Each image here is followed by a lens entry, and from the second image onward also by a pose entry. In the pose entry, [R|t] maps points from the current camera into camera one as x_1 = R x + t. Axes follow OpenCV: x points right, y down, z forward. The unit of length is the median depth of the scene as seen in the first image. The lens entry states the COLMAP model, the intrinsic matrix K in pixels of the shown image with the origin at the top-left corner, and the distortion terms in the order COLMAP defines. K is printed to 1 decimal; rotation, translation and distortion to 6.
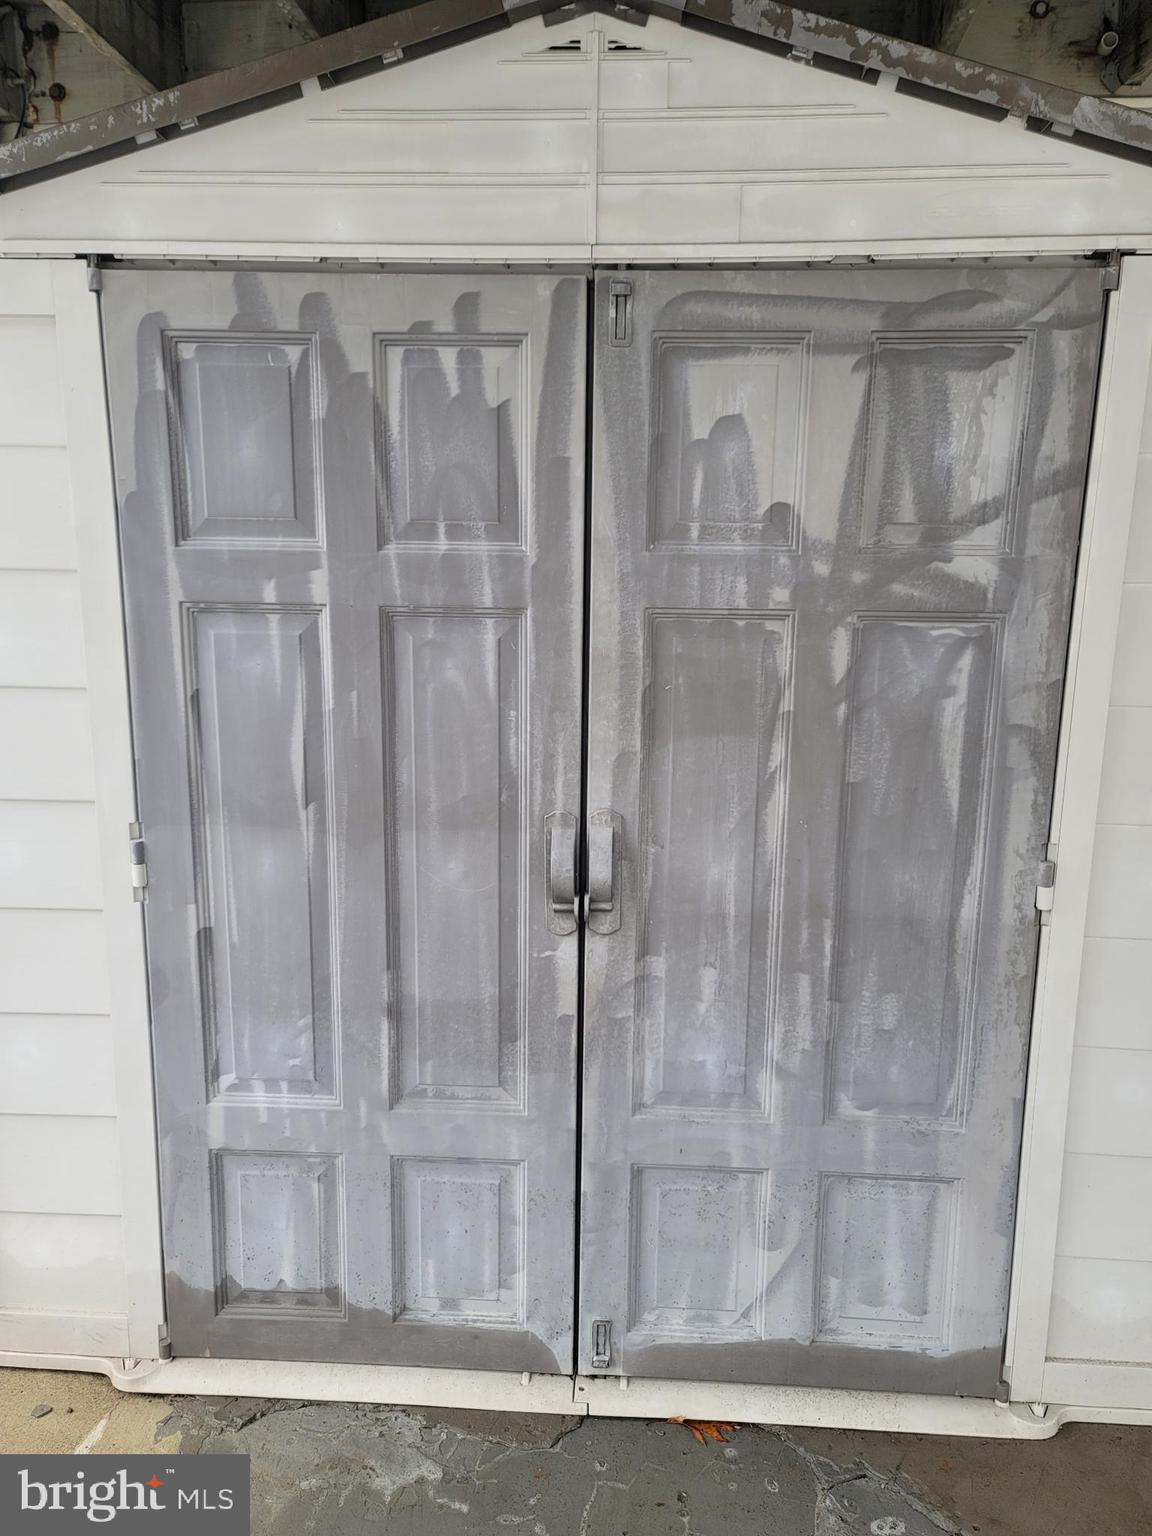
lens RADIAL K [[1134.7, 0, 572.7], [0, 1134.7, 773.1], [0, 0, 1]] dist [0.067280, -0.026335]
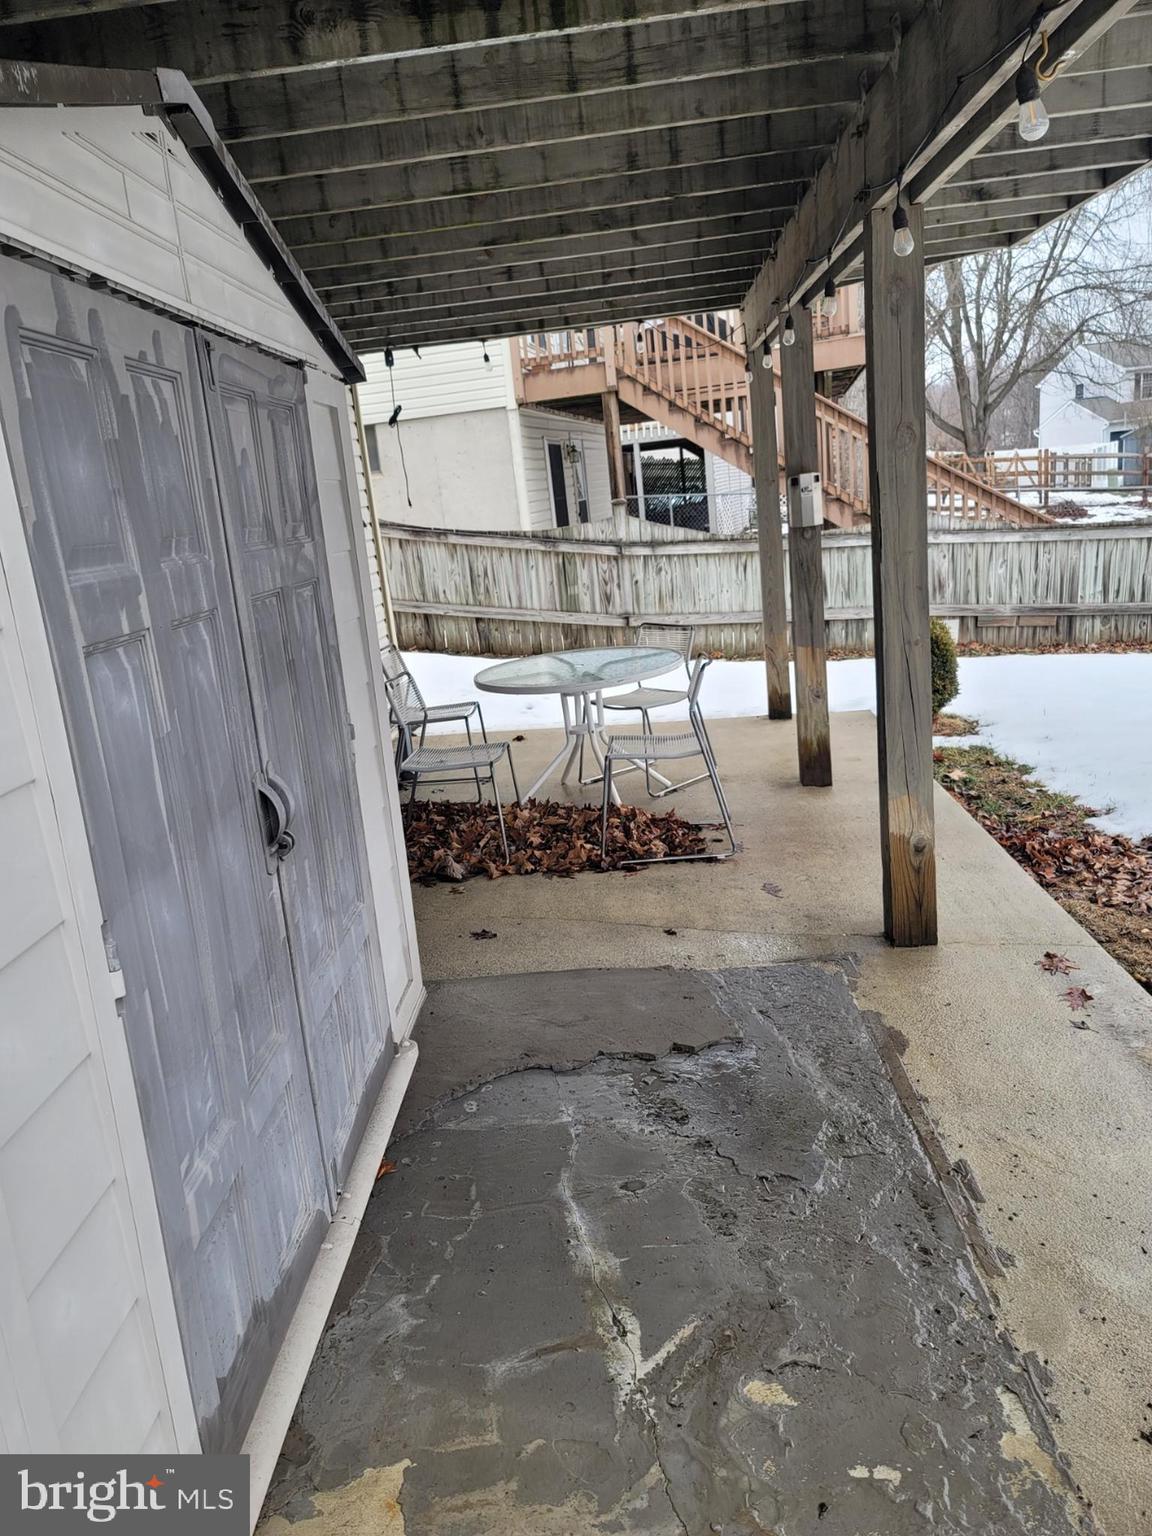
lens RADIAL K [[1134.7, 0, 564.0], [0, 1134.7, 776.0], [0, 0, 1]] dist [0.067280, -0.026335]
pose [[-0.023914, -0.247253, 0.968656, -1.209463], [0.271275, 0.930974, 0.244332, -0.172610], [-0.962205, 0.268615, 0.044811, 0.646138]]
